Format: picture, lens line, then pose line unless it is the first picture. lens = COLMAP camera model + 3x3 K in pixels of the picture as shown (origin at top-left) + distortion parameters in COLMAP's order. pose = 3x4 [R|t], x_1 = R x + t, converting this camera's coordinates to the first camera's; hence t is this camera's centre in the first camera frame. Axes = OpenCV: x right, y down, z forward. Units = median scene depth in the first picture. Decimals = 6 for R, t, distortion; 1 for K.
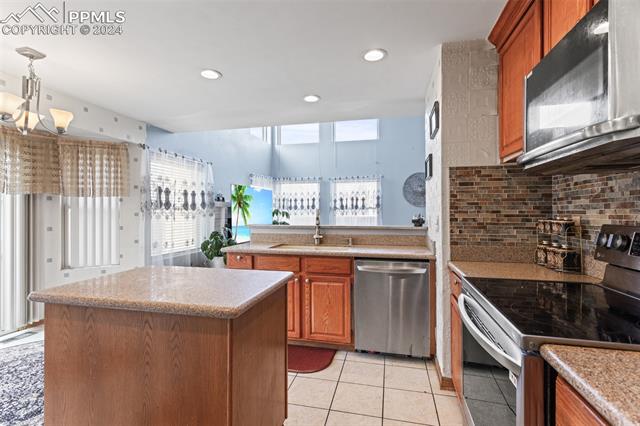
lens RADIAL K [[305.7, 0, 320.1], [0, 305.7, 212.5], [0, 0, 1]] dist [0.020664, 0.000873]
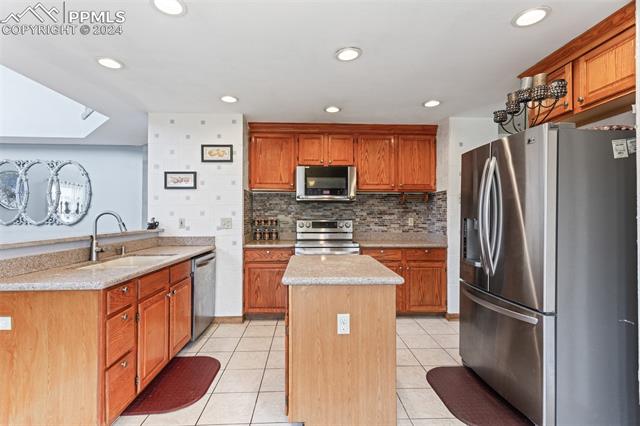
lens RADIAL K [[305.7, 0, 319.8], [0, 305.7, 214.2], [0, 0, 1]] dist [0.020664, 0.000873]
pose [[-0.275770, 0.006283, 0.961203, -1.100171], [0.002345, 0.999980, -0.005864, 0.000974], [-0.961221, 0.000637, -0.275779, 0.894503]]
